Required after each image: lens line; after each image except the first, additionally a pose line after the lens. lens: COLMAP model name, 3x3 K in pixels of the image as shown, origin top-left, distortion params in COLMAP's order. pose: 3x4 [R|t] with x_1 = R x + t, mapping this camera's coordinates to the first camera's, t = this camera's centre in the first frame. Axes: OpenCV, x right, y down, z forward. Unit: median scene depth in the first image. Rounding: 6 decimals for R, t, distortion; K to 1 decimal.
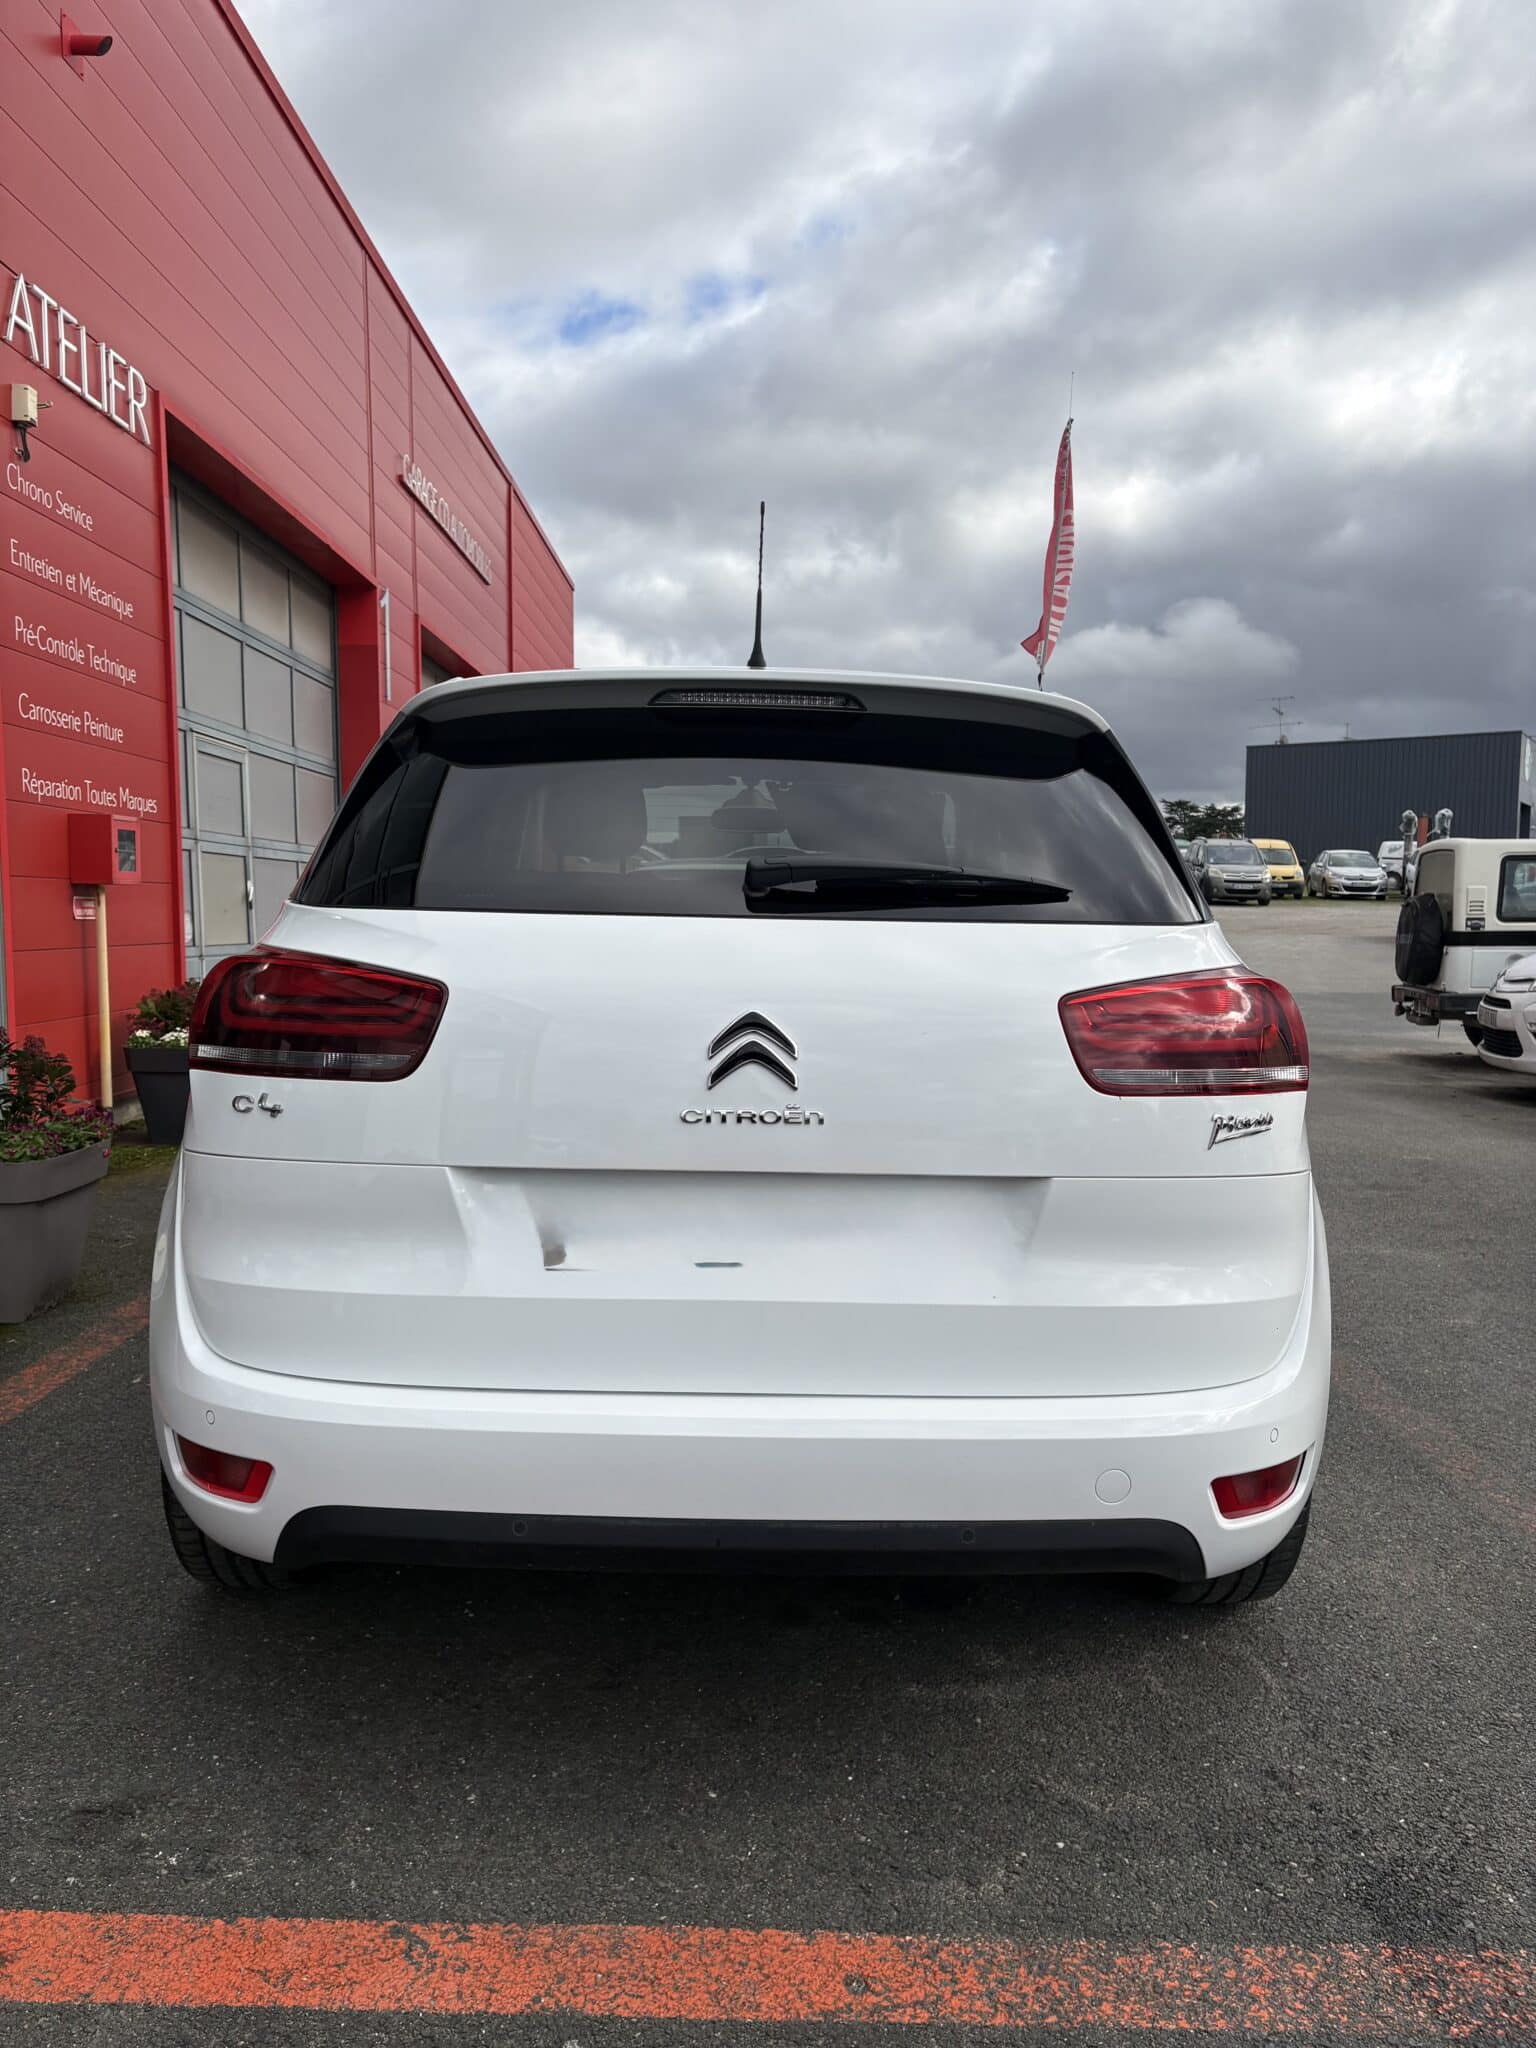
lens RADIAL K [[1541.0, 0, 762.5], [0, 1541.0, 1044.0], [0, 0, 1]] dist [0.067313, -0.077984]
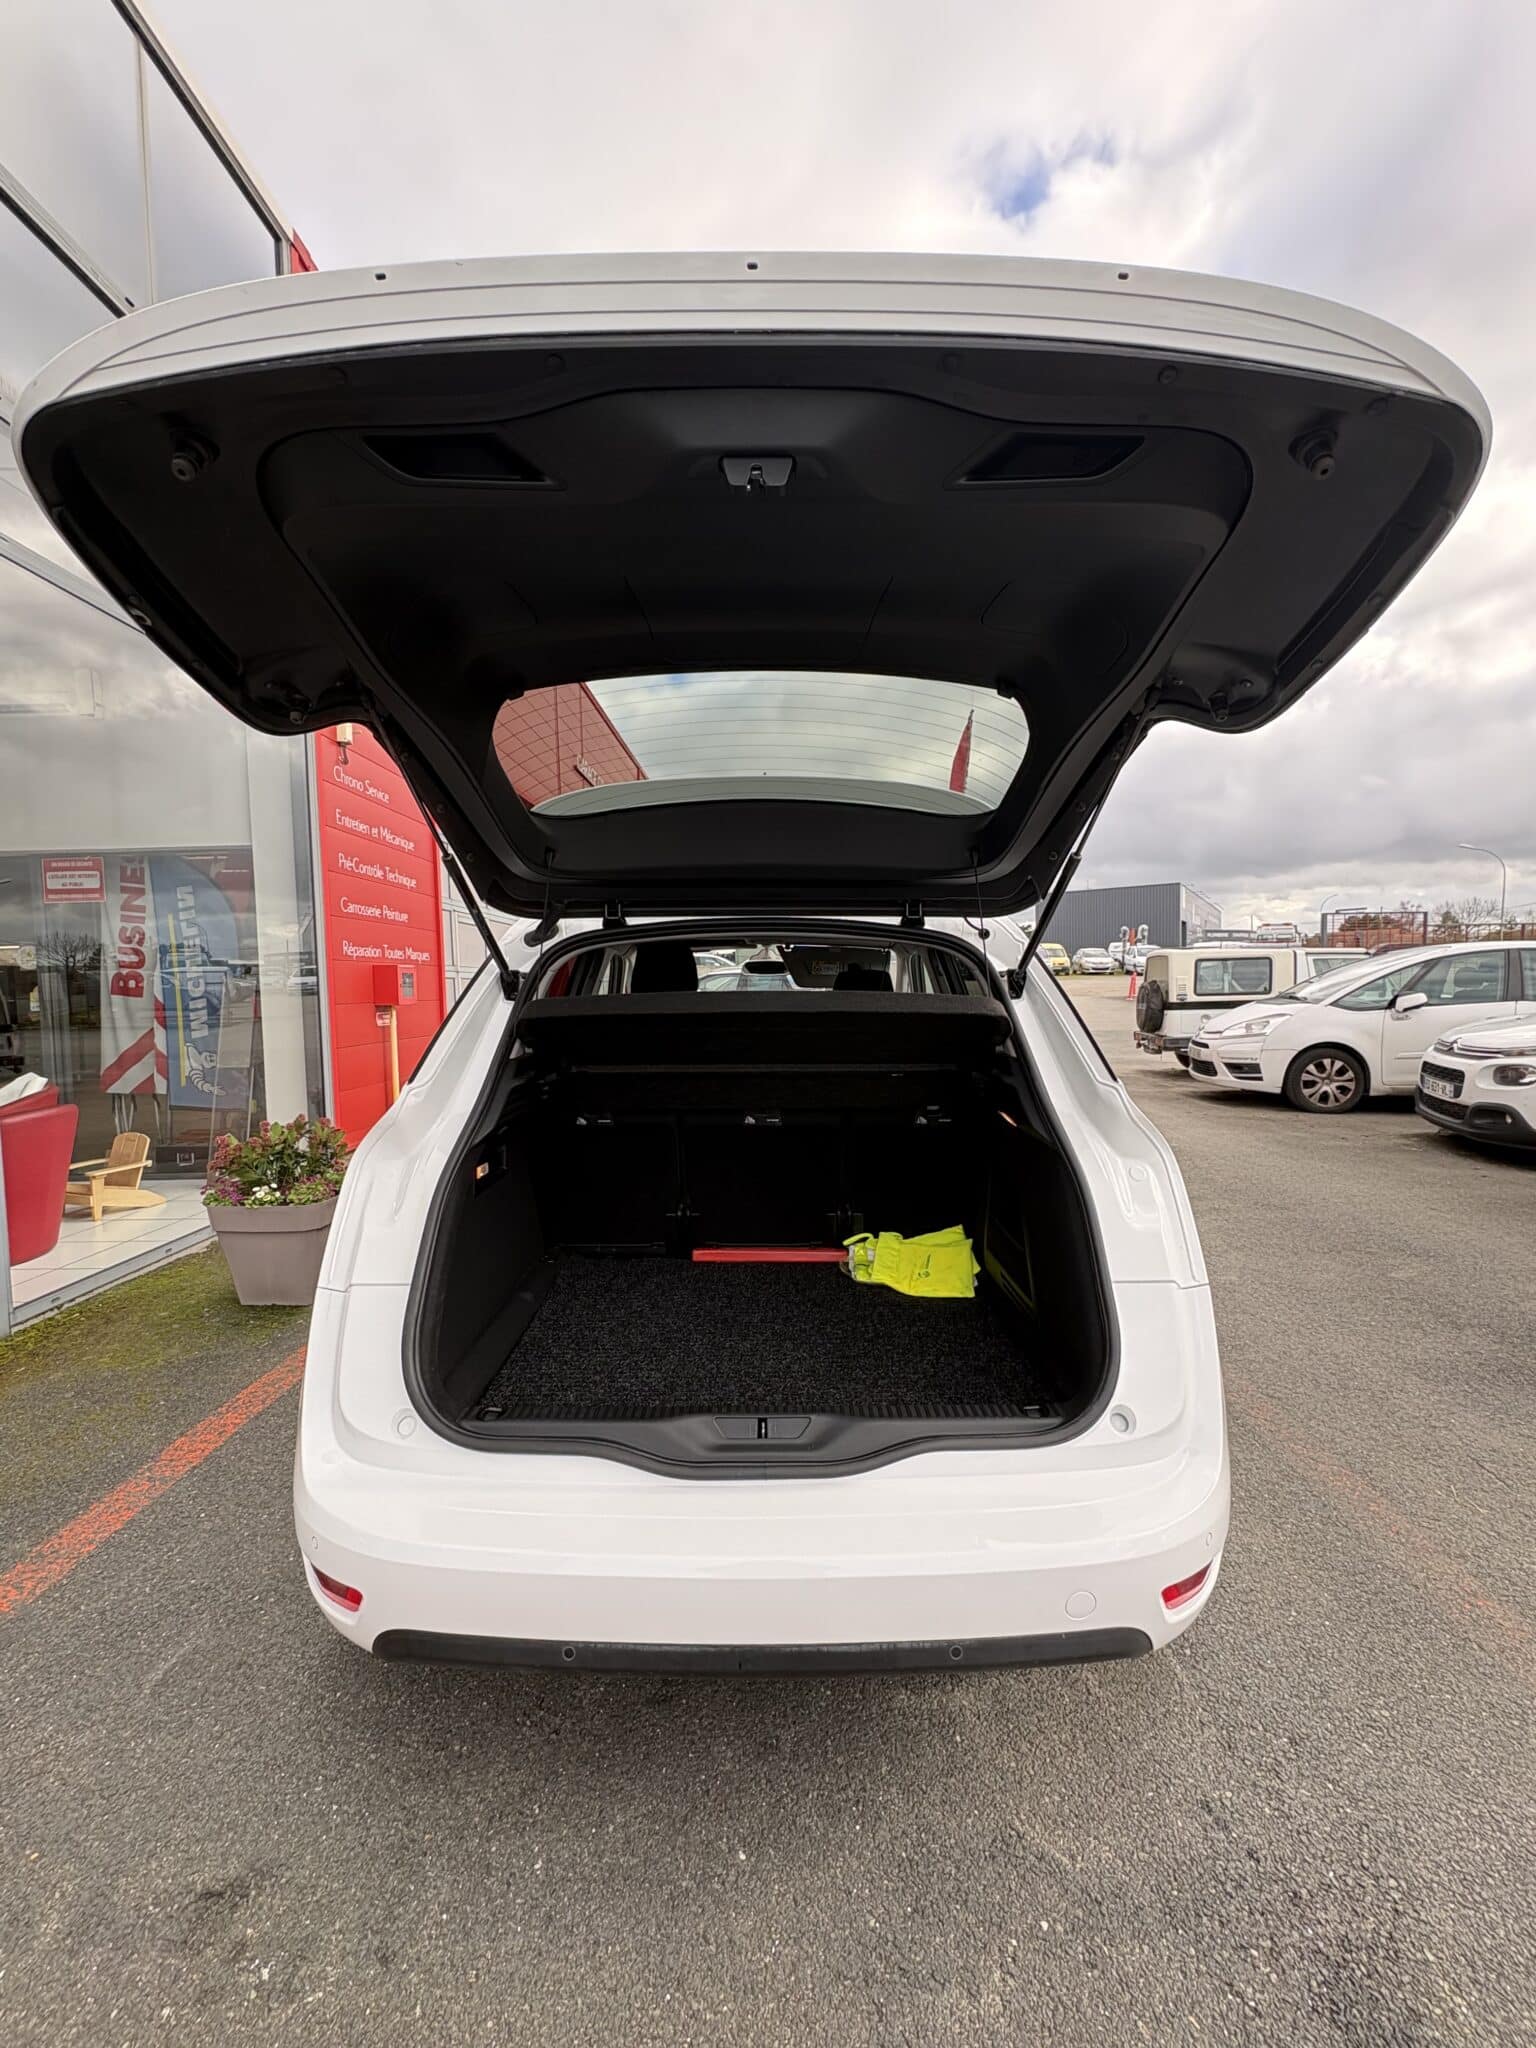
lens RADIAL K [[810.8, 0, 763.1], [0, 810.8, 1025.0], [0, 0, 1]] dist [-0.001000, -0.000298]
pose [[0.999476, -0.023465, -0.022301, 0.003594], [0.022673, 0.999125, -0.035148, -0.035945], [0.023106, 0.034624, 0.999133, 0.103750]]
